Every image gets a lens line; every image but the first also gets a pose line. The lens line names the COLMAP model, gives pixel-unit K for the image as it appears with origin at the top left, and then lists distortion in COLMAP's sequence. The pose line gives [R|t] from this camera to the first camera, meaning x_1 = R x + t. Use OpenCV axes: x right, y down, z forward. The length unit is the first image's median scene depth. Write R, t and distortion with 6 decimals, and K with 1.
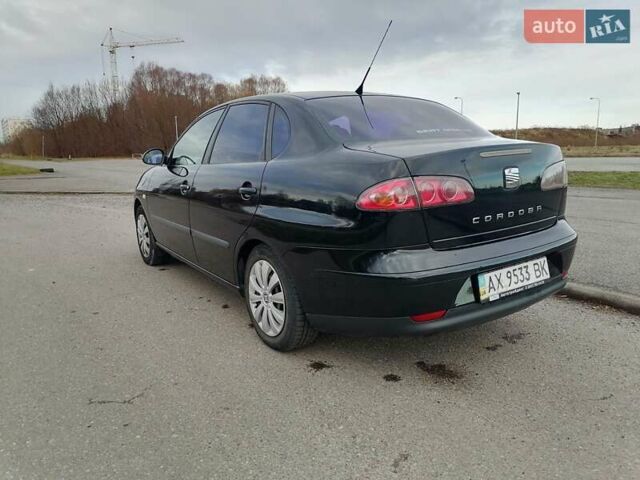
lens RADIAL K [[466.8, 0, 320.0], [0, 466.8, 240.0], [0, 0, 1]] dist [0.091753, -0.106234]
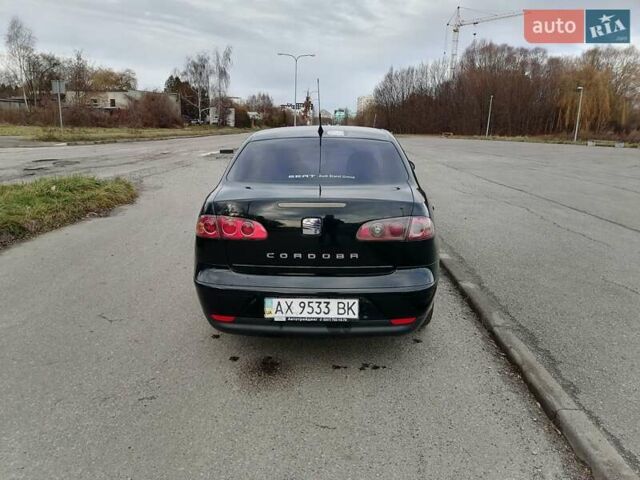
lens RADIAL K [[466.8, 0, 320.0], [0, 466.8, 240.0], [0, 0, 1]] dist [0.091753, -0.106234]
pose [[0.802747, 0.172962, -0.570685, 1.116233], [-0.148331, 0.984849, 0.089837, -0.209334], [0.577577, 0.012533, 0.816240, 0.043698]]
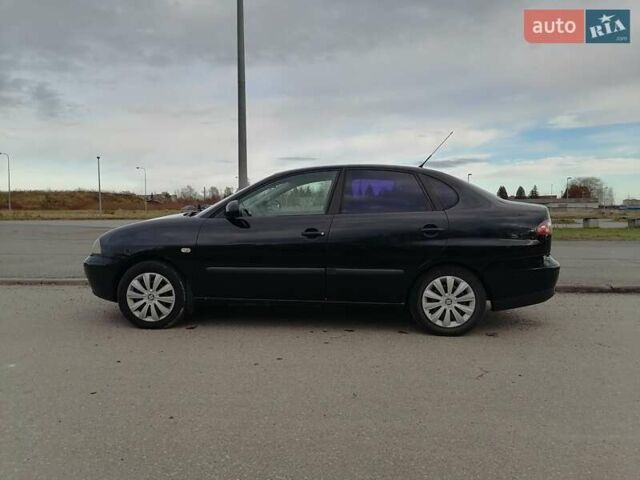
lens RADIAL K [[466.8, 0, 320.0], [0, 466.8, 240.0], [0, 0, 1]] dist [0.091753, -0.106234]
pose [[0.628493, -0.032084, 0.777153, -0.058925], [0.132553, 0.988951, -0.066369, -0.000929], [-0.766437, 0.144726, 0.625802, 0.013666]]
